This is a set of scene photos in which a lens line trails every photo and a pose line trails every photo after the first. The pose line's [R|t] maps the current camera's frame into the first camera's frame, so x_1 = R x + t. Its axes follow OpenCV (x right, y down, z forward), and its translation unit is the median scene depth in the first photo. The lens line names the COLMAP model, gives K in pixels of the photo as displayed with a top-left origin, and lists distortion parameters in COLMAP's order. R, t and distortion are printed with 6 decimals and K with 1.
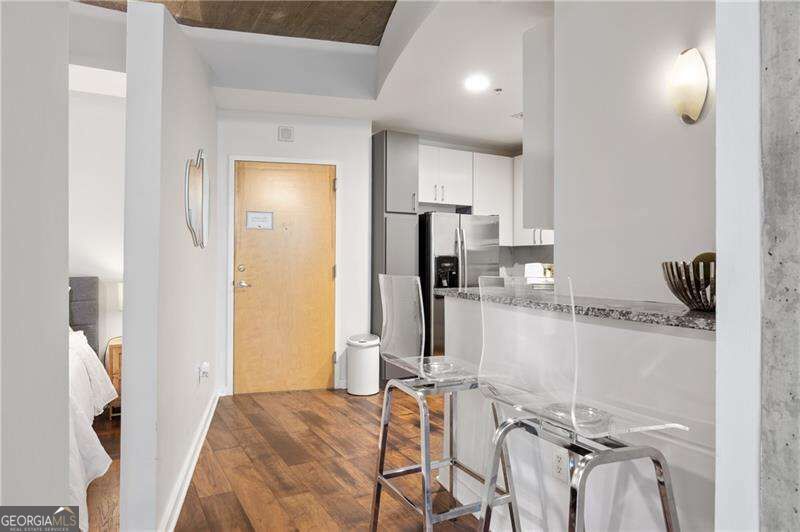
lens RADIAL K [[501.9, 0, 400.0], [0, 501.9, 266.0], [0, 0, 1]] dist [-0.000142, -0.000495]
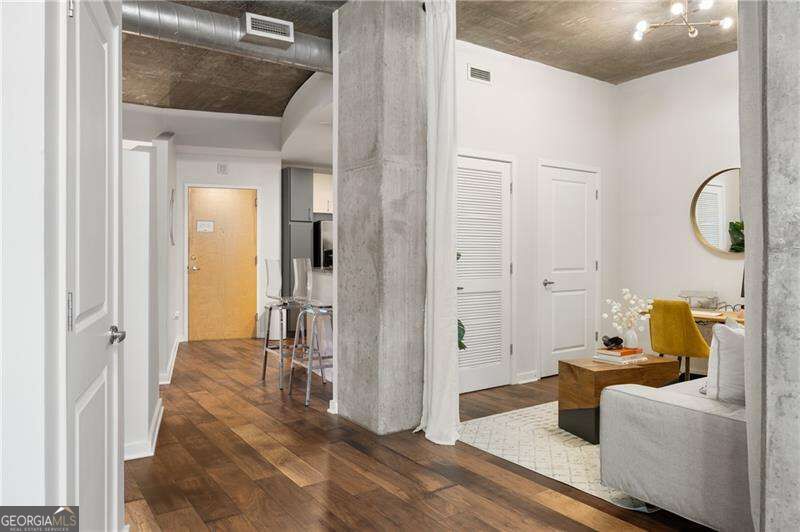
lens RADIAL K [[557.3, 0, 400.0], [0, 557.3, 266.0], [0, 0, 1]] dist [-0.000630, 0.000704]
pose [[0.996418, -0.002946, 0.084512, 0.164965], [0.001650, 0.999880, 0.015407, 0.004162], [-0.084547, -0.015213, 0.996303, -0.733698]]
